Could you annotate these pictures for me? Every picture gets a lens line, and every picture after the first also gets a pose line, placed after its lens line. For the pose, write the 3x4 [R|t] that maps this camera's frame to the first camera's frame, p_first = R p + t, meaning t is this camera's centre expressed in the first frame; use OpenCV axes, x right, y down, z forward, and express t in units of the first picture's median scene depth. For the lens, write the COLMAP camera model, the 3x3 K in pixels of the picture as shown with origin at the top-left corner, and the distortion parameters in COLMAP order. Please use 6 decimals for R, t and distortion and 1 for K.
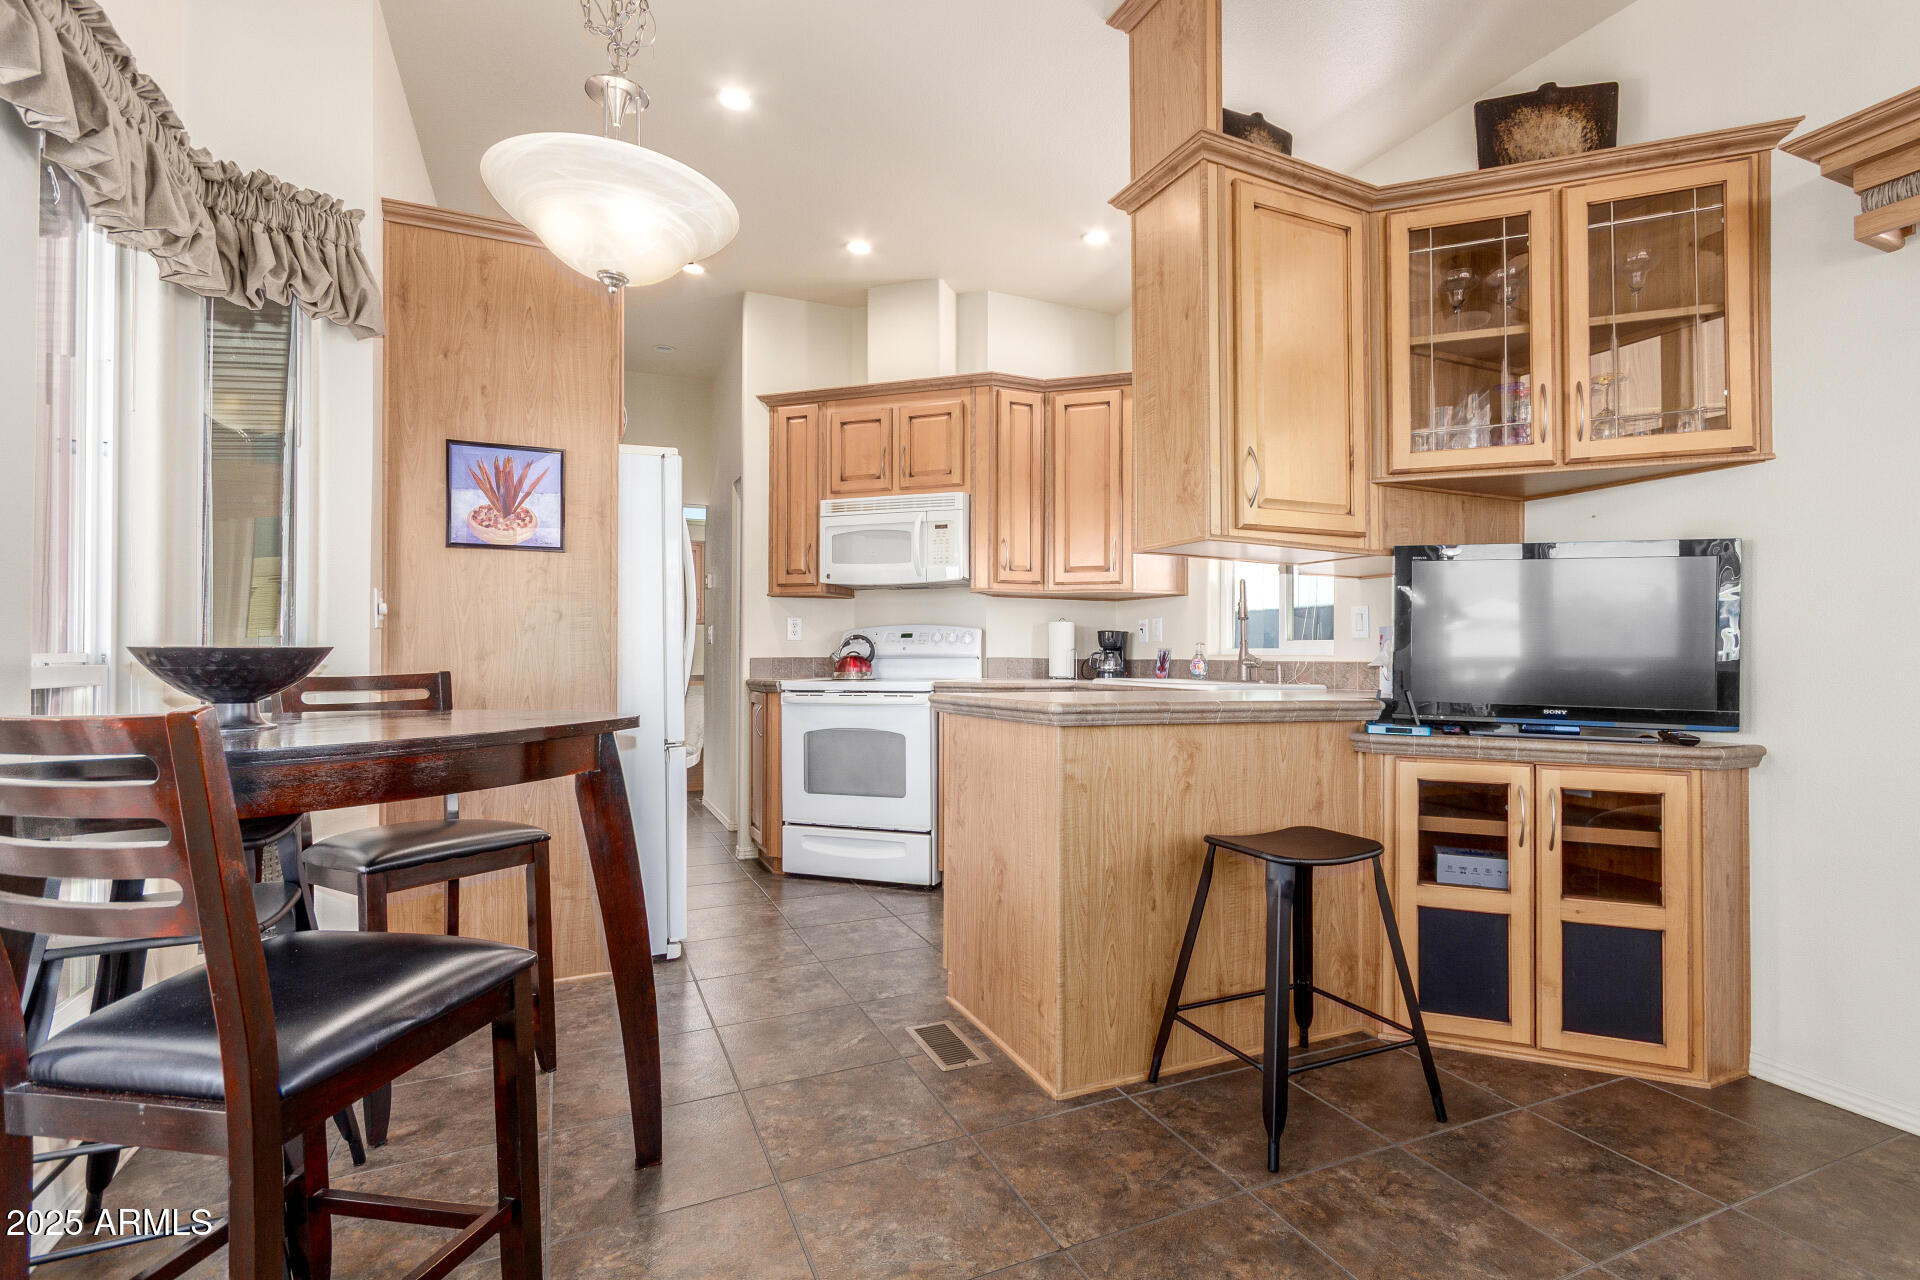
lens RADIAL K [[905.8, 0, 960.1], [0, 905.8, 642.2], [0, 0, 1]] dist [0.003339, 0.000898]
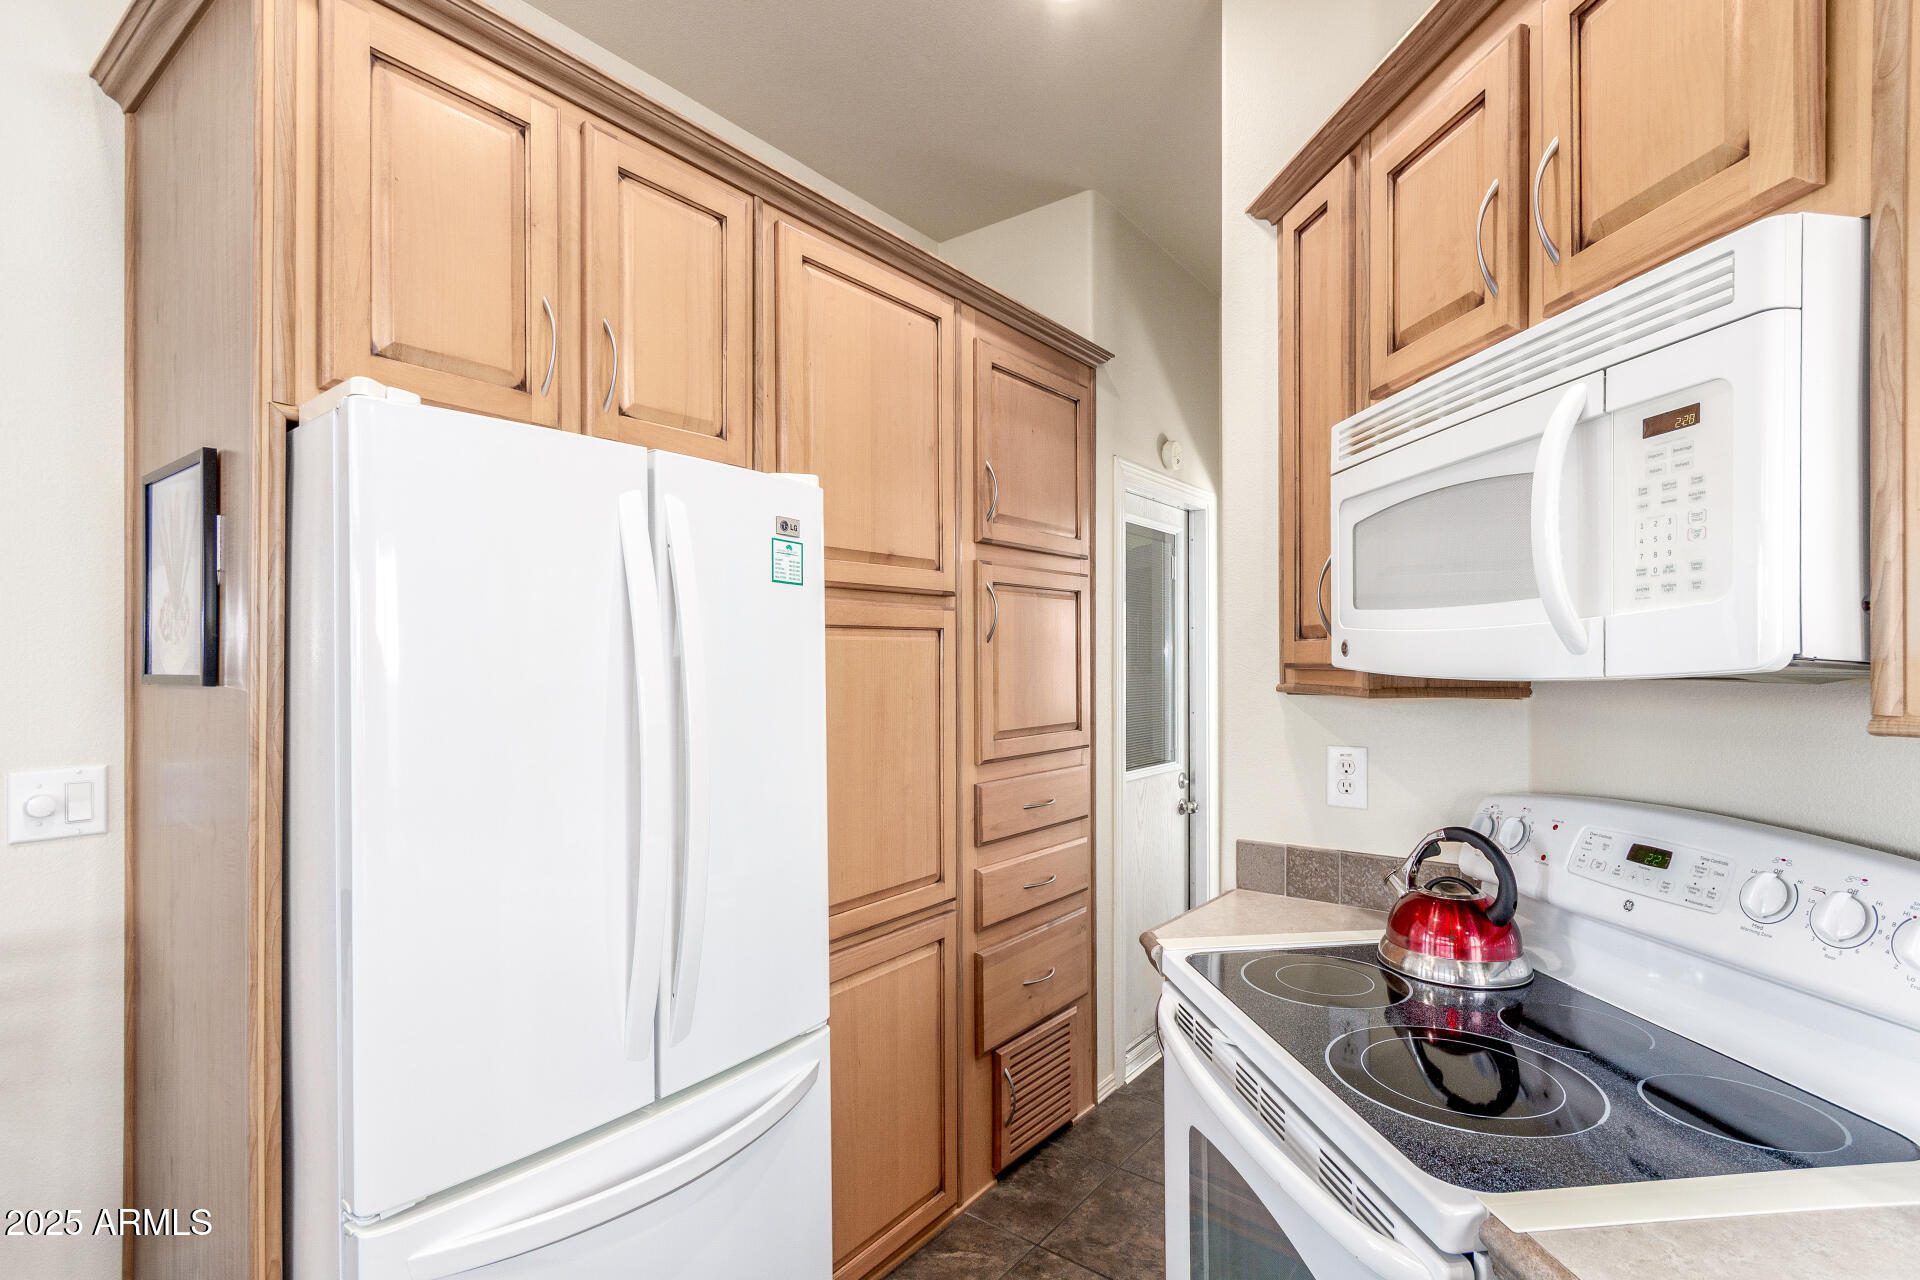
lens RADIAL K [[905.8, 0, 955.5], [0, 905.8, 658.6], [0, 0, 1]] dist [0.003339, 0.000898]
pose [[0.458910, -0.010531, -0.888420, 0.087515], [0.015592, 0.999871, -0.003799, -0.069223], [0.888346, -0.012109, 0.459015, 0.711061]]
